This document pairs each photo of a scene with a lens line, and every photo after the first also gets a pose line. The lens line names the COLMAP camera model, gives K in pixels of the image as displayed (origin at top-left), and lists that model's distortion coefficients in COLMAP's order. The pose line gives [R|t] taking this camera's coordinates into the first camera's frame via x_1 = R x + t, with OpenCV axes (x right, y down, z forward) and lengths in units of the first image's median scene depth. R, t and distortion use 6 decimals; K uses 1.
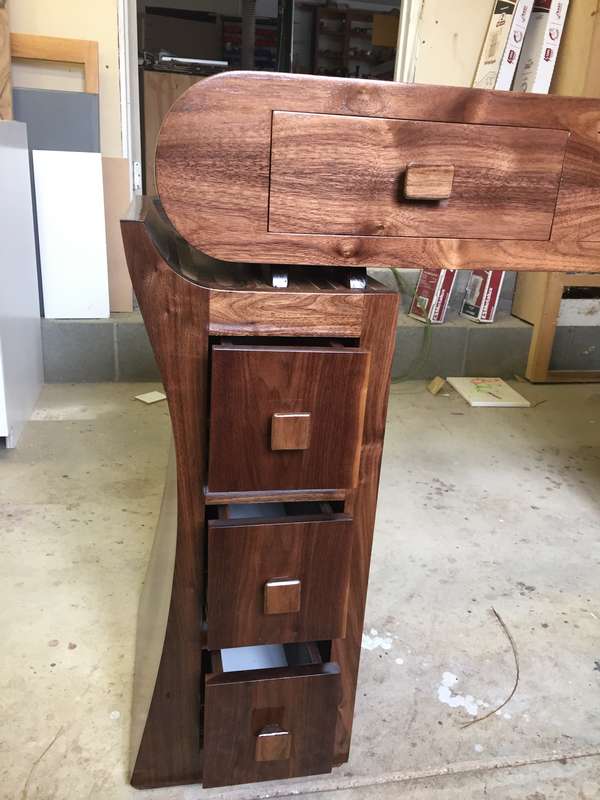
lens RADIAL K [[682.9, 0, 299.1], [0, 682.9, 399.4], [0, 0, 1]] dist [0.053083, -0.059077]
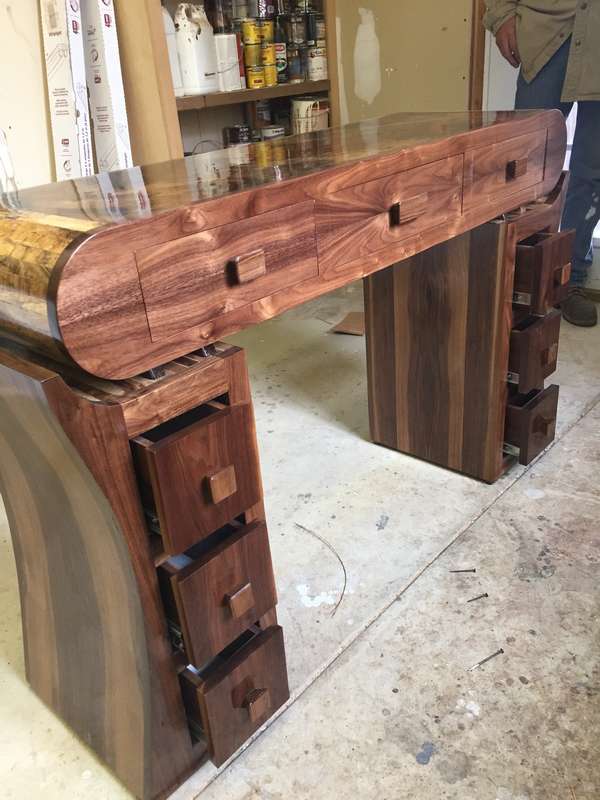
lens RADIAL K [[682.9, 0, 300.1], [0, 682.9, 399.4], [0, 0, 1]] dist [0.053083, -0.059077]
pose [[0.790784, -0.374892, 0.483856, -0.433169], [0.315613, 0.927039, 0.202453, -0.296658], [-0.524452, -0.007386, 0.851408, -0.151792]]
